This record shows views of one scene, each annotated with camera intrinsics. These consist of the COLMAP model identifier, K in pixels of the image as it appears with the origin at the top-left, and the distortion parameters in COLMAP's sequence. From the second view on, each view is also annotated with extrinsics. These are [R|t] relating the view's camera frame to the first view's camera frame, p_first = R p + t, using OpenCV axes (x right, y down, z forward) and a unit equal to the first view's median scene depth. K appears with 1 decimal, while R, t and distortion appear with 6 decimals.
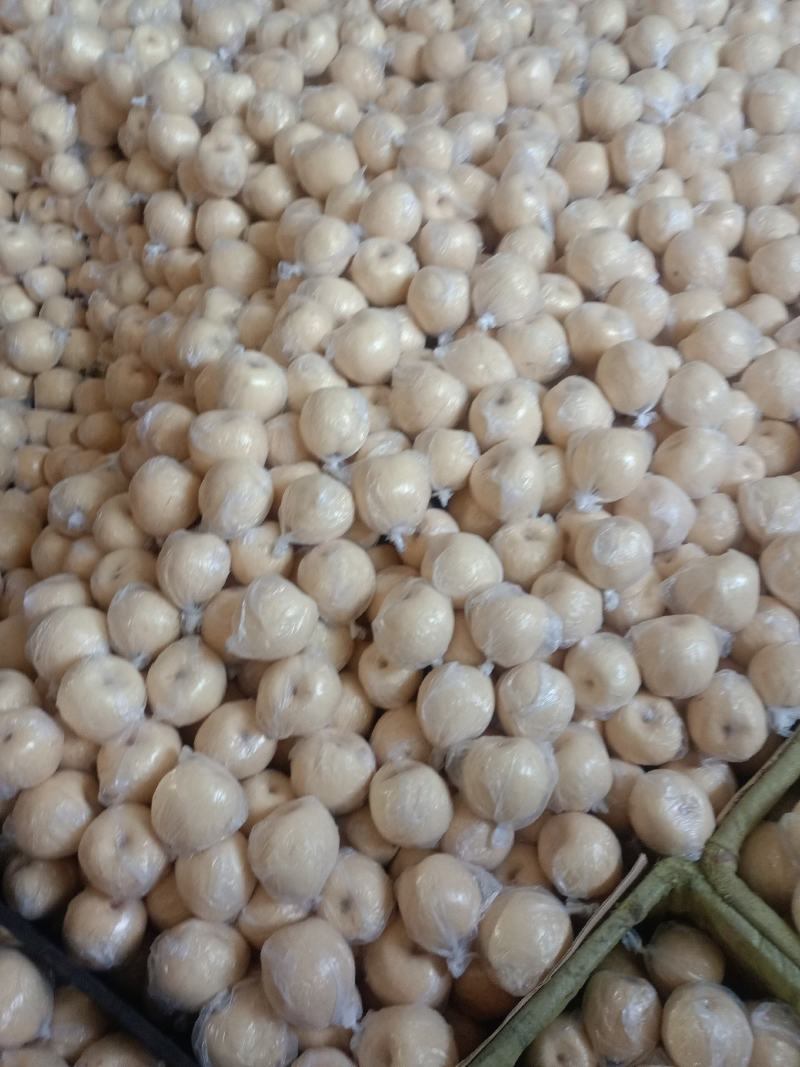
lens RADIAL K [[833.4, 0, 398.8], [0, 833.4, 542.0], [0, 0, 1]] dist [0.072566, -0.131663]
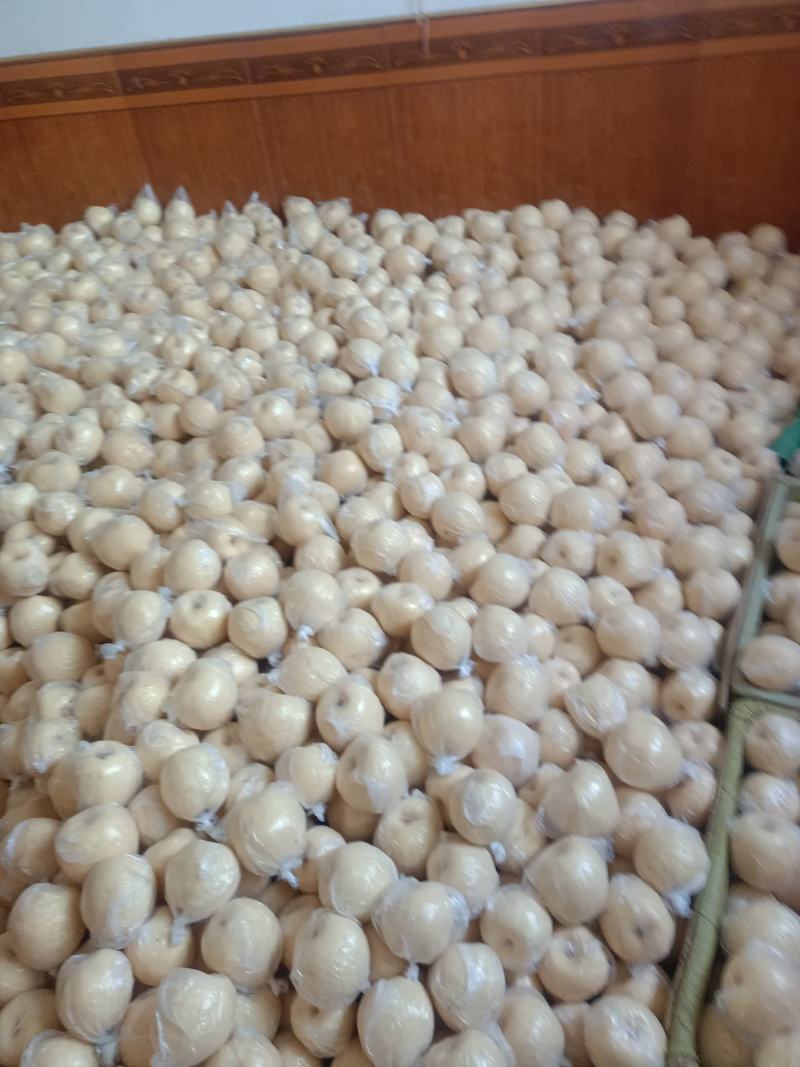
lens RADIAL K [[821.0, 0, 423.9], [0, 821.0, 524.7], [0, 0, 1]] dist [0.072495, -0.125718]
pose [[0.921251, -0.318403, 0.223419, 0.057684], [0.368966, 0.897165, -0.242816, -0.076361], [-0.123131, 0.306128, 0.943994, -0.106219]]
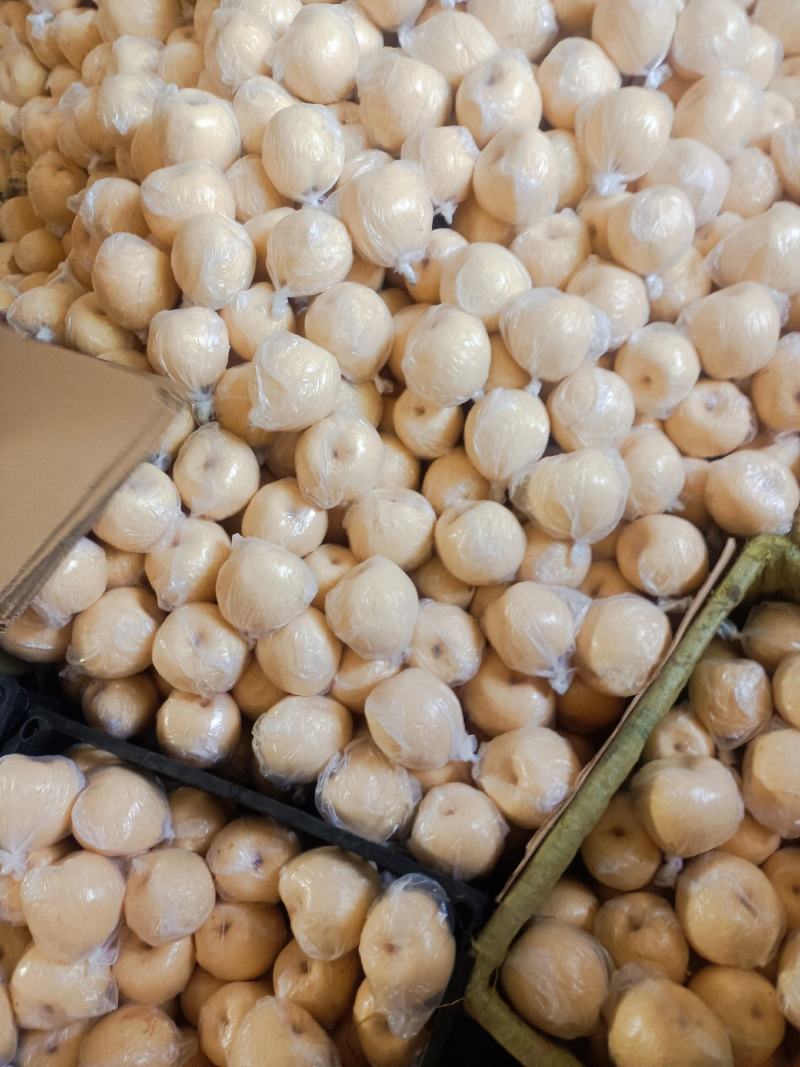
lens RADIAL K [[822.6, 0, 410.7], [0, 822.6, 564.1], [0, 0, 1]] dist [0.080720, -0.112638]
pose [[0.978326, -0.207039, -0.003488, -0.055250], [0.202473, 0.952951, 0.225584, 0.090724], [-0.043381, -0.221401, 0.974217, 0.073713]]
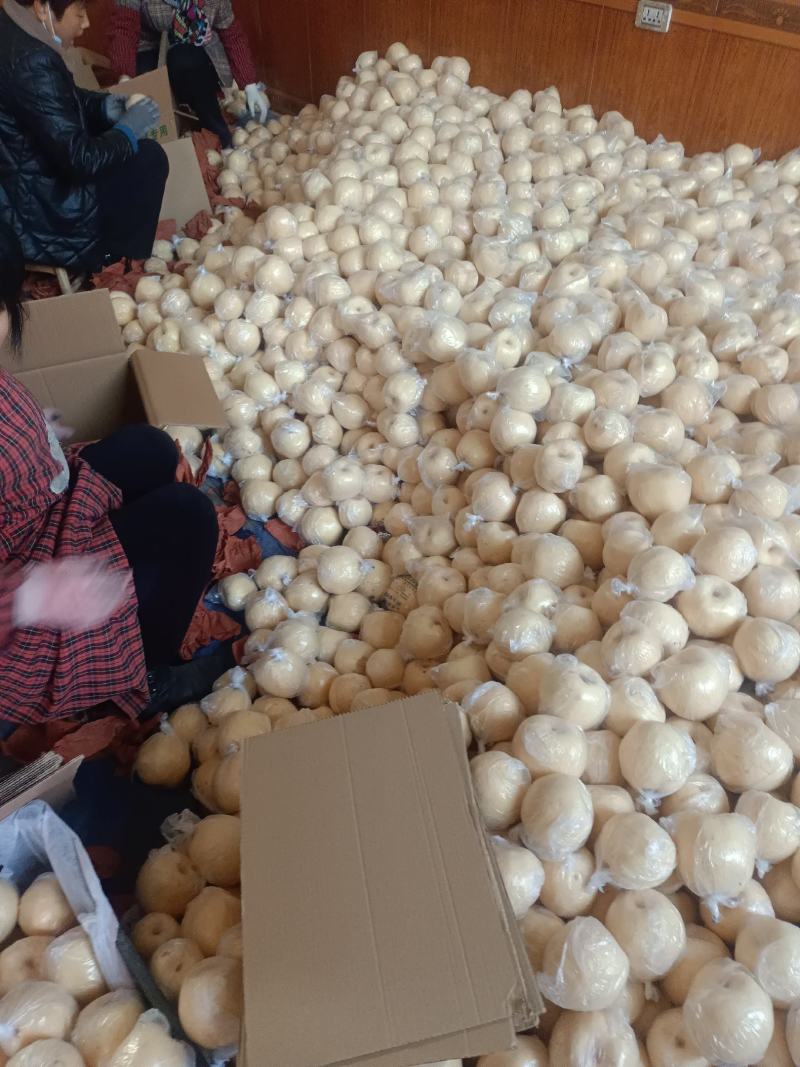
lens RADIAL K [[833.4, 0, 398.8], [0, 833.4, 542.0], [0, 0, 1]] dist [0.072566, -0.131663]
pose [[0.955489, 0.213926, -0.203164, -0.230601], [-0.254291, 0.946332, -0.199479, -0.110174], [0.149587, 0.242263, 0.958610, -0.091124]]
